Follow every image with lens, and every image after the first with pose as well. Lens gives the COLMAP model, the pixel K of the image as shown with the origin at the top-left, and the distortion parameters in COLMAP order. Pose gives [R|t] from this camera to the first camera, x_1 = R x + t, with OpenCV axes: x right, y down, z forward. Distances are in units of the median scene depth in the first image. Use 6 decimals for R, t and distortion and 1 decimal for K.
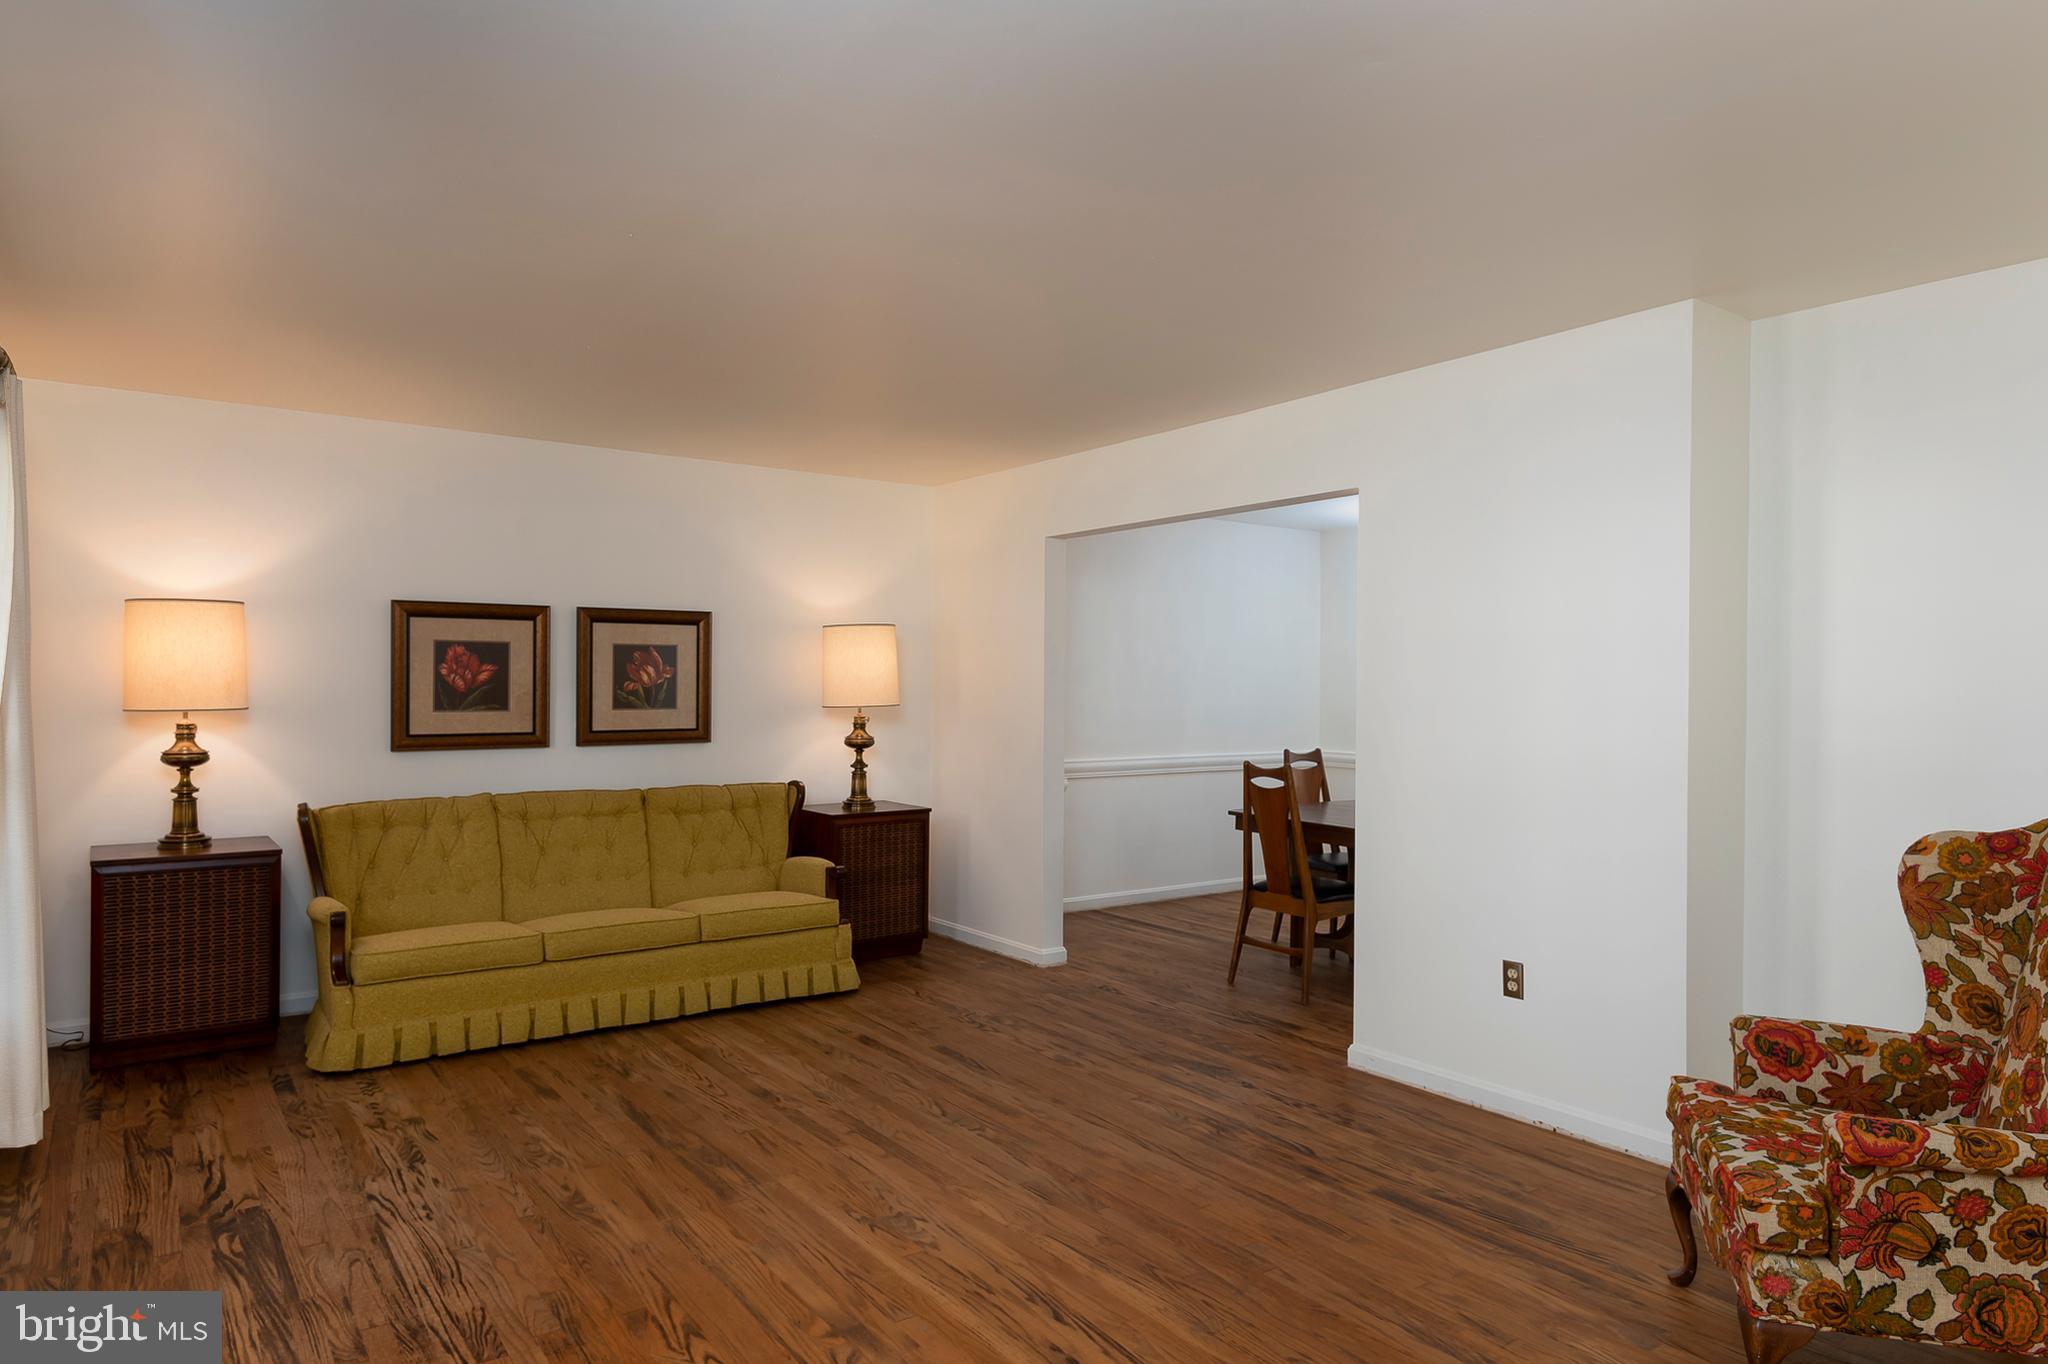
lens RADIAL K [[1233.8, 0, 1009.2], [0, 1233.8, 688.1], [0, 0, 1]] dist [0.007239, -0.008352]
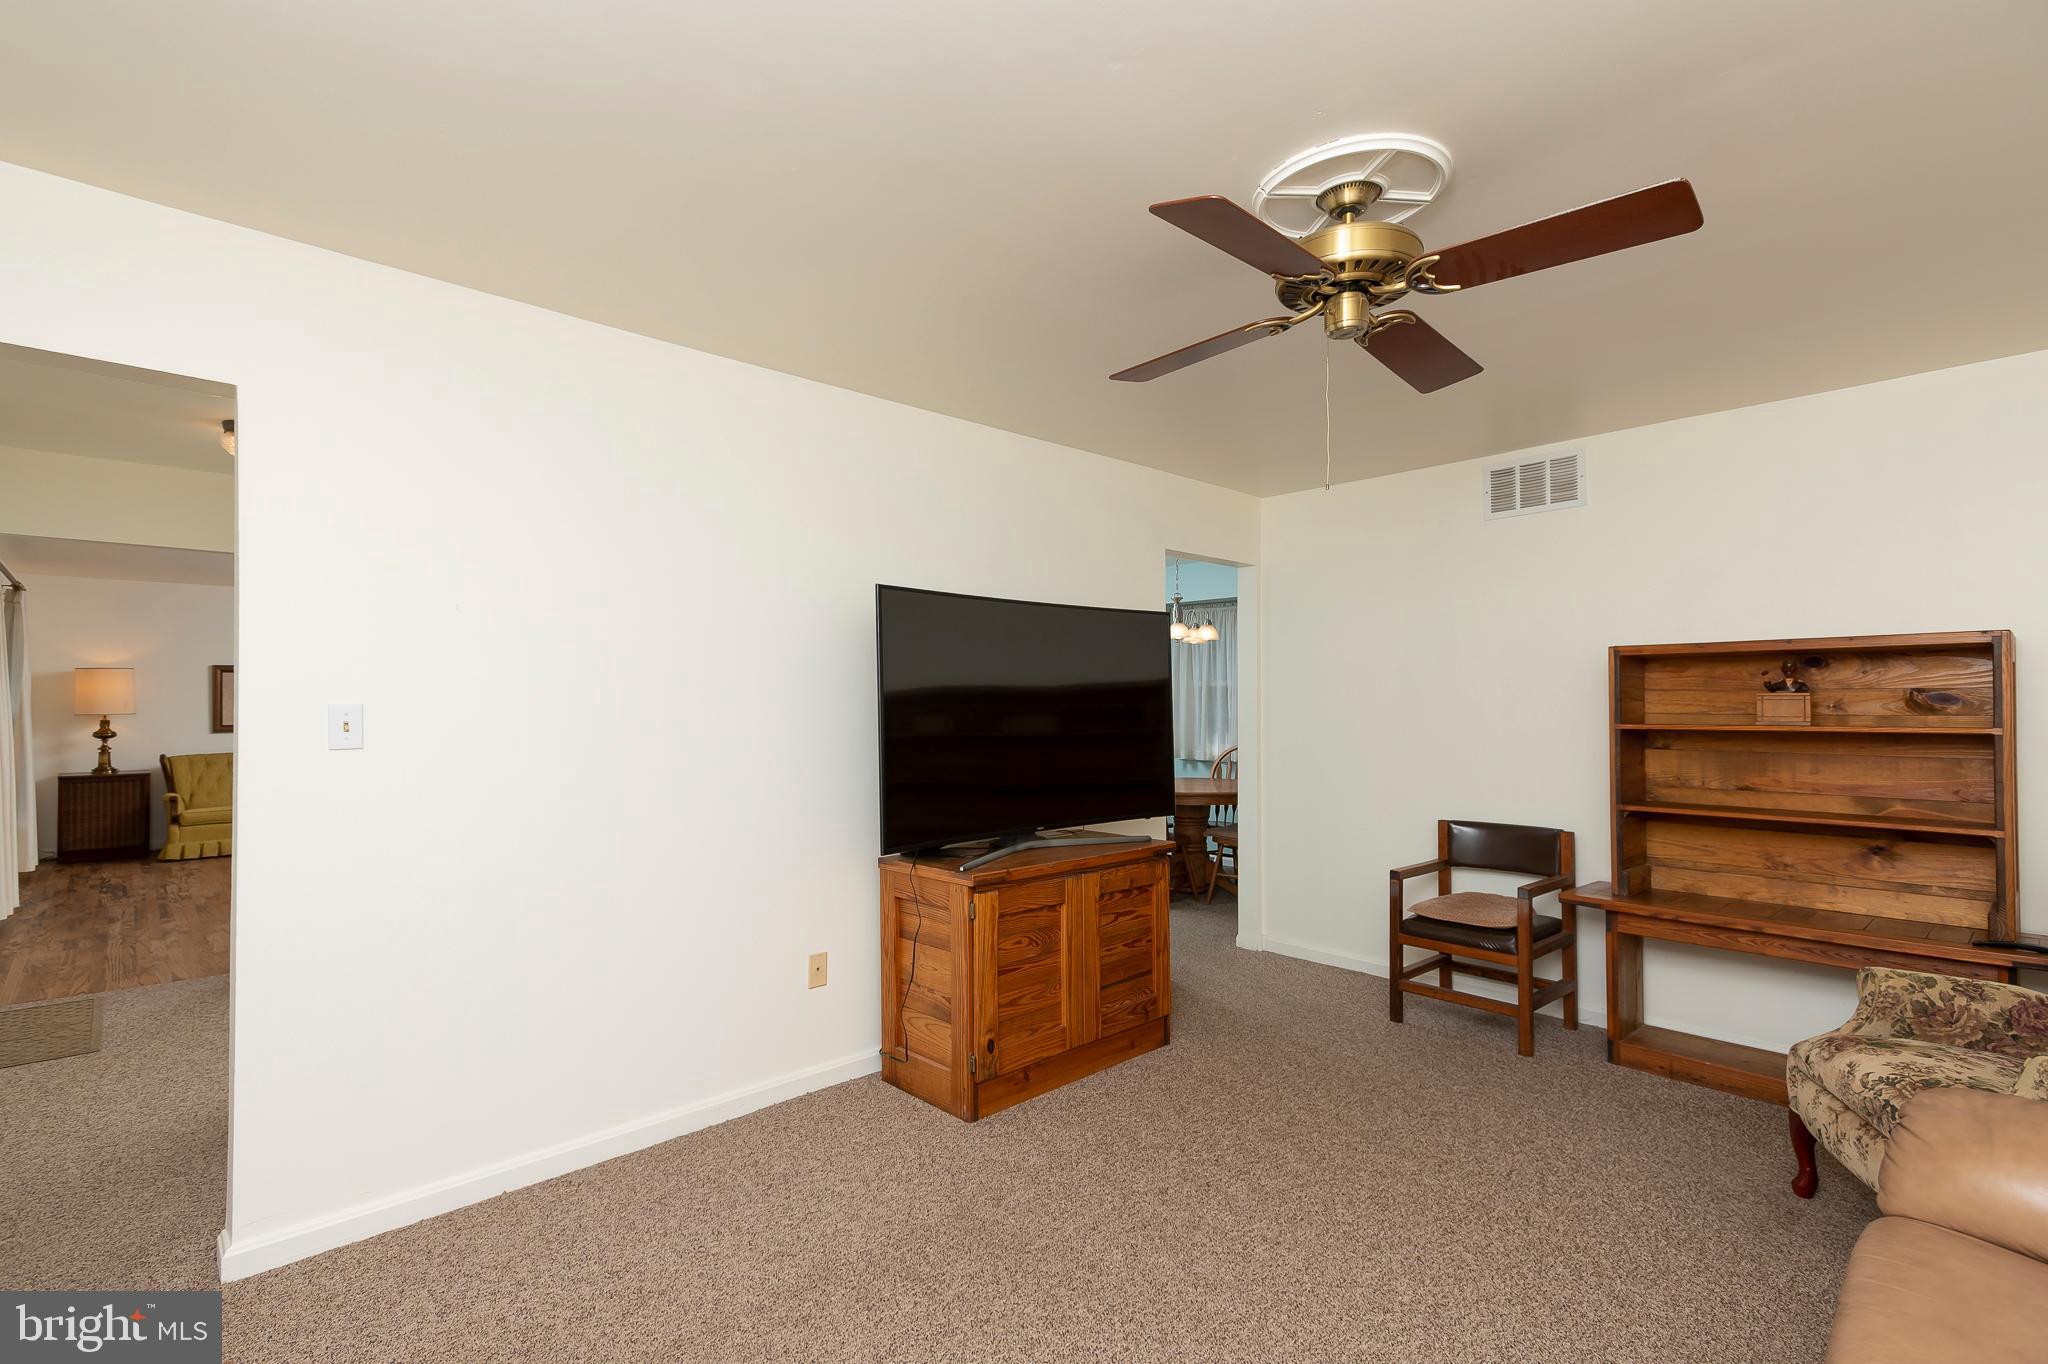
lens RADIAL K [[983.8, 0, 1016.6], [0, 983.8, 687.8], [0, 0, 1]] dist [0.026709, -0.000669]
pose [[0.993749, -0.007364, 0.111391, 0.851892], [0.008471, 0.999919, -0.009469, 0.000386], [-0.111312, 0.010353, 0.993732, -1.103424]]
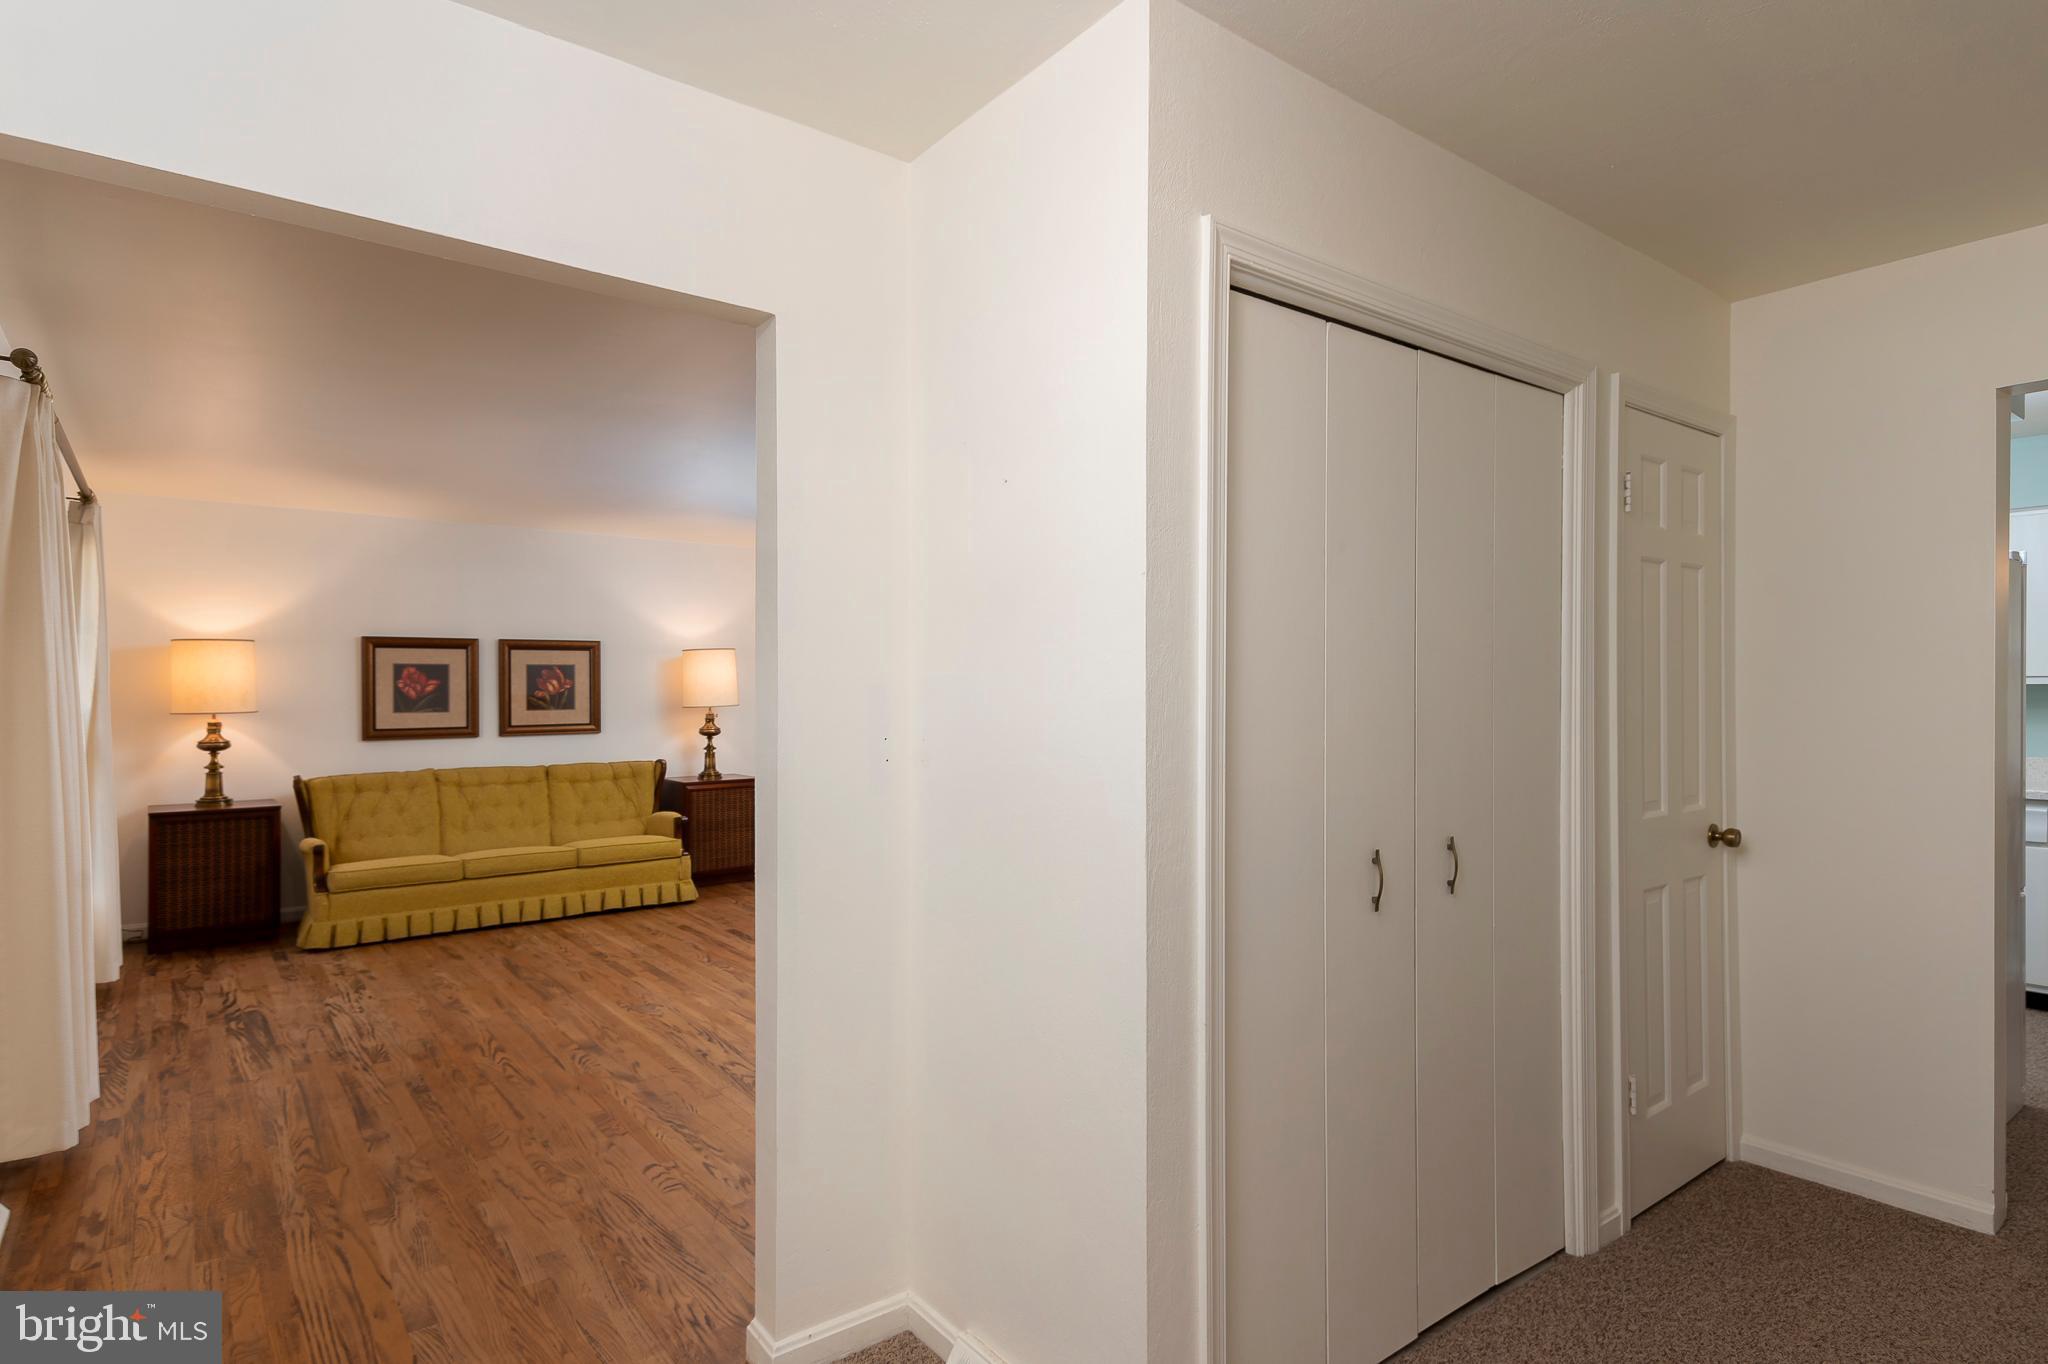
lens RADIAL K [[1075.2, 0, 1024.1], [0, 1075.2, 686.1], [0, 0, 1]] dist [0.015164, -0.009045]
pose [[0.998907, -0.009749, 0.045725, 0.250411], [0.010050, 0.999929, -0.006377, 0.003577], [-0.045660, 0.006830, 0.998934, -0.348029]]
